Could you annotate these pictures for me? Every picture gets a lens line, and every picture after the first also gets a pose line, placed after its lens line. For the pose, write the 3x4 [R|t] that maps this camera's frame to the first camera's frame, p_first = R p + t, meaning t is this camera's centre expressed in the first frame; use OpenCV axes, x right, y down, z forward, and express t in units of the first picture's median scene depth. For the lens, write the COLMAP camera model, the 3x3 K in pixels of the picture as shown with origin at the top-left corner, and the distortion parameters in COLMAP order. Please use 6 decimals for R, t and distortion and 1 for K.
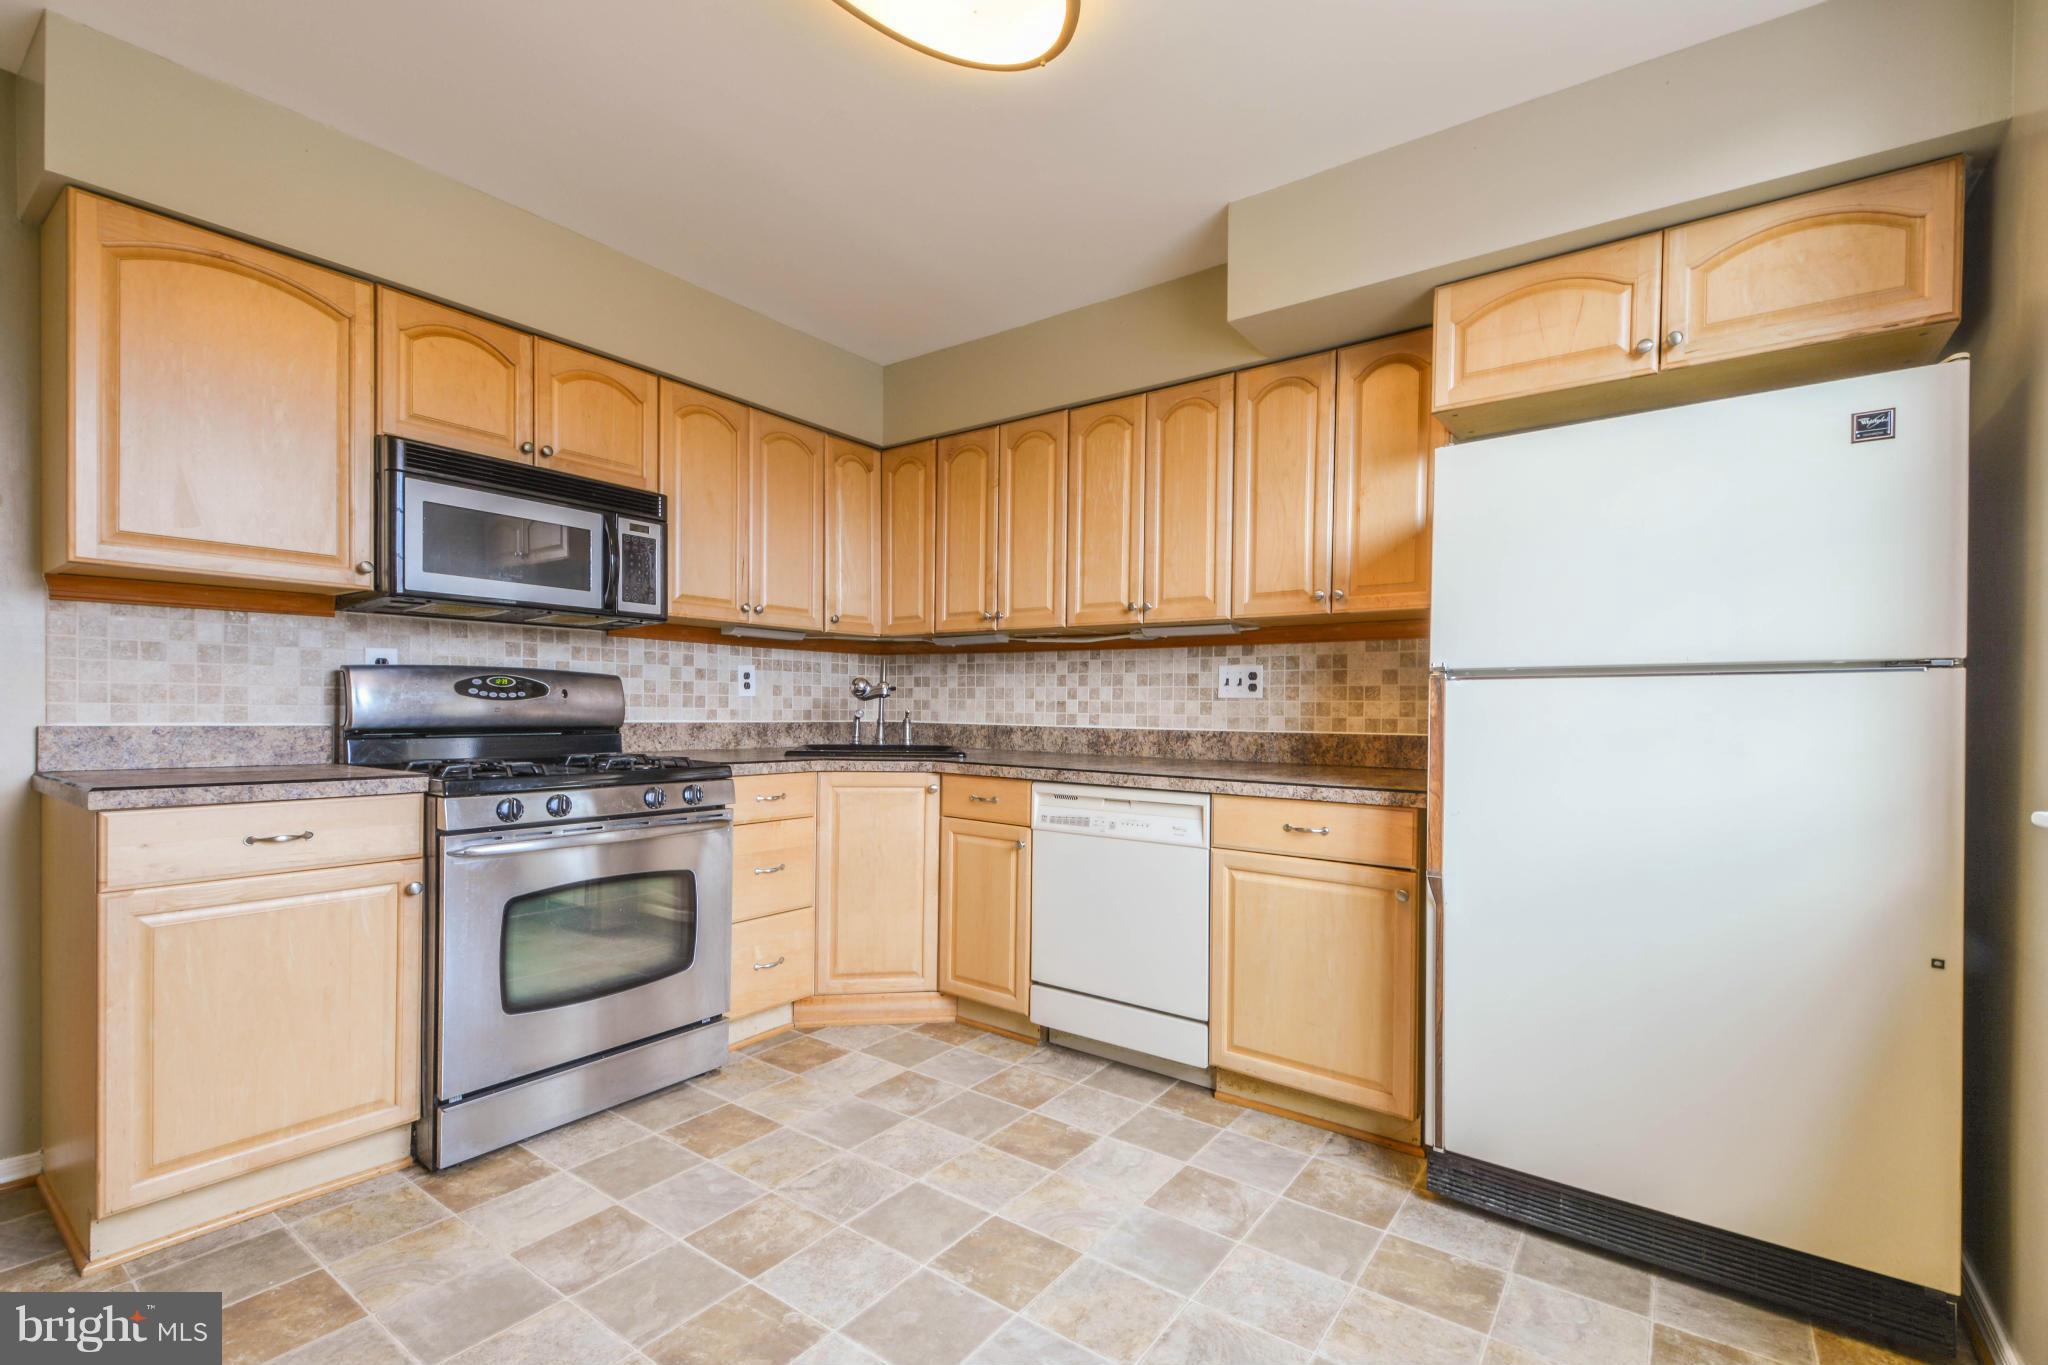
lens RADIAL K [[891.7, 0, 1011.0], [0, 891.7, 714.1], [0, 0, 1]] dist [0.022517, -0.000480]
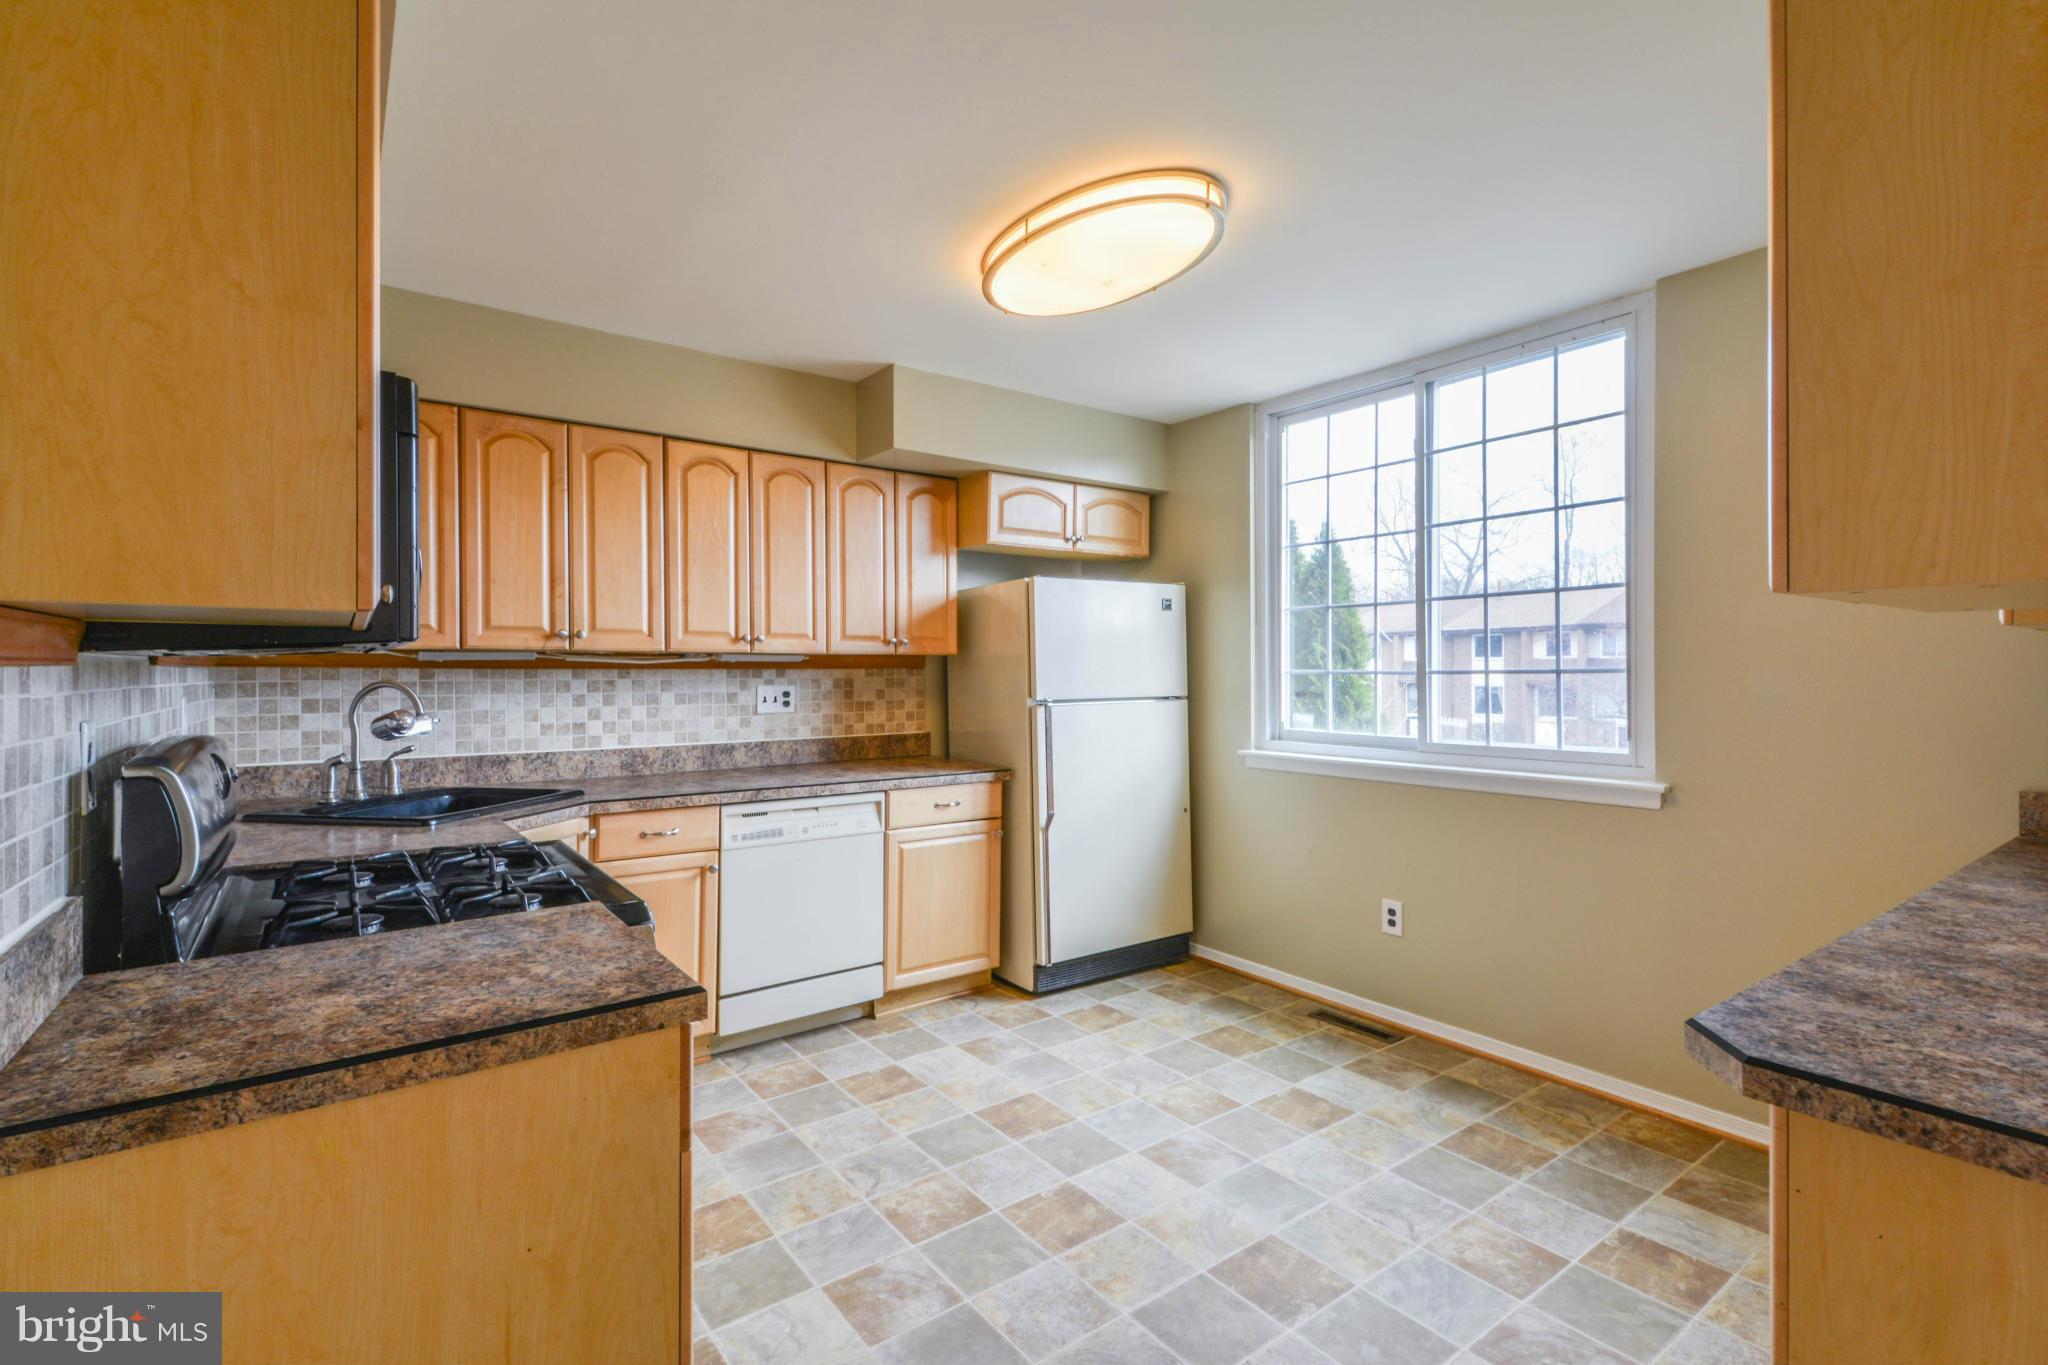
lens RADIAL K [[932.0, 0, 1019.3], [0, 932.0, 666.8], [0, 0, 1]] dist [0.028199, -0.000352]
pose [[0.303644, -0.007635, 0.952755, -0.921347], [0.015463, 0.999876, 0.003085, -0.086041], [-0.952660, 0.013796, 0.303725, 0.329665]]
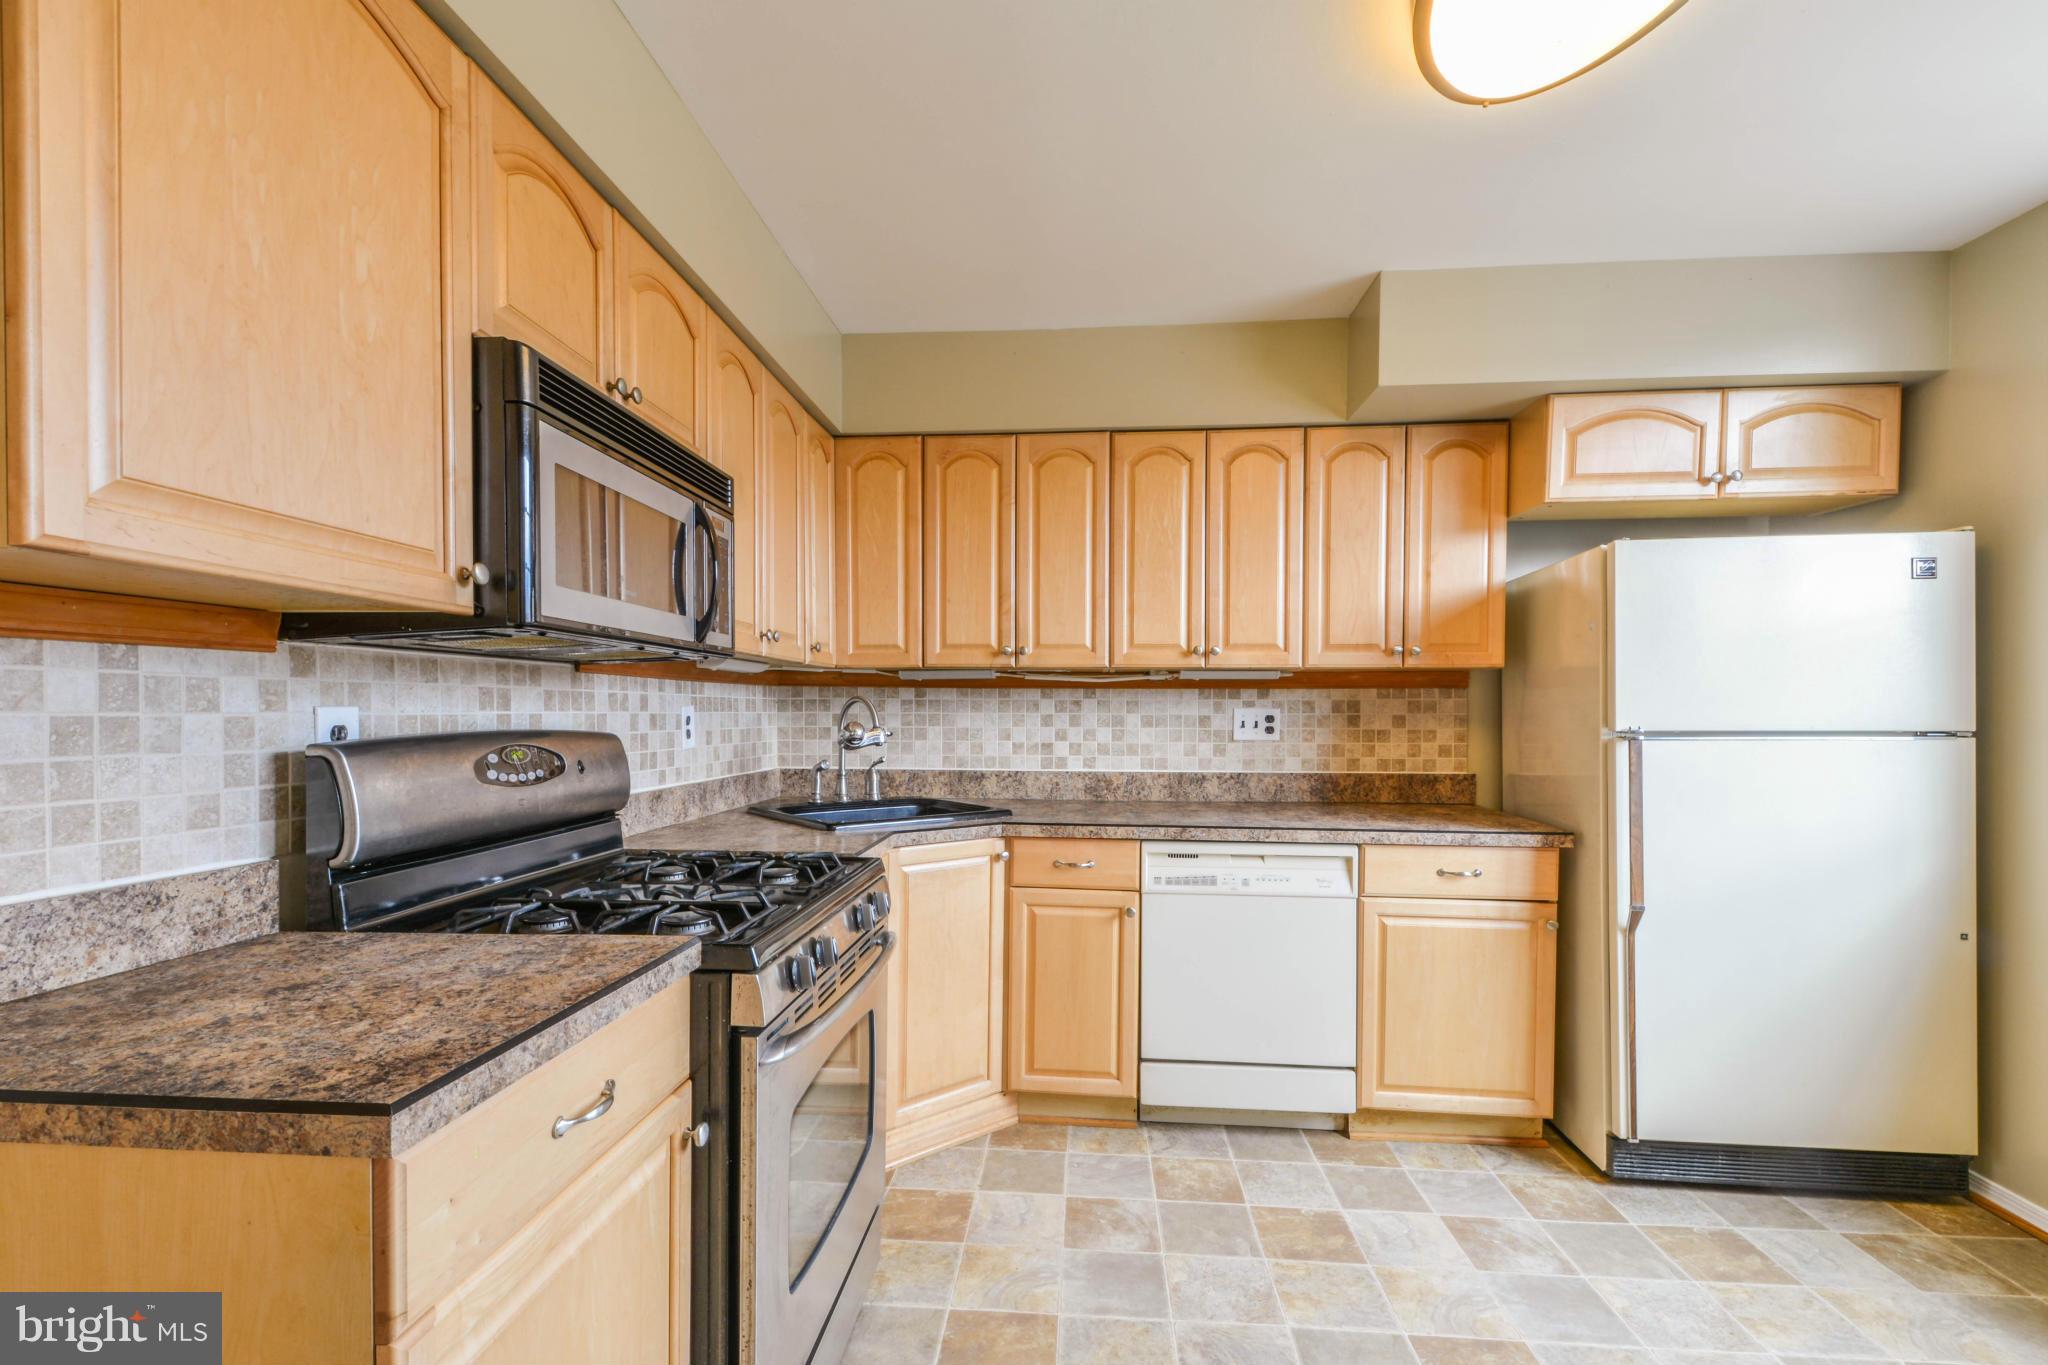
lens RADIAL K [[908.2, 0, 1019.1], [0, 908.2, 723.5], [0, 0, 1]] dist [0.043357, -0.020170]
pose [[0.851102, -0.016554, 0.524739, -0.573325], [0.011668, 0.999852, 0.012617, -0.058422], [-0.524871, -0.004615, 0.851170, 0.273504]]
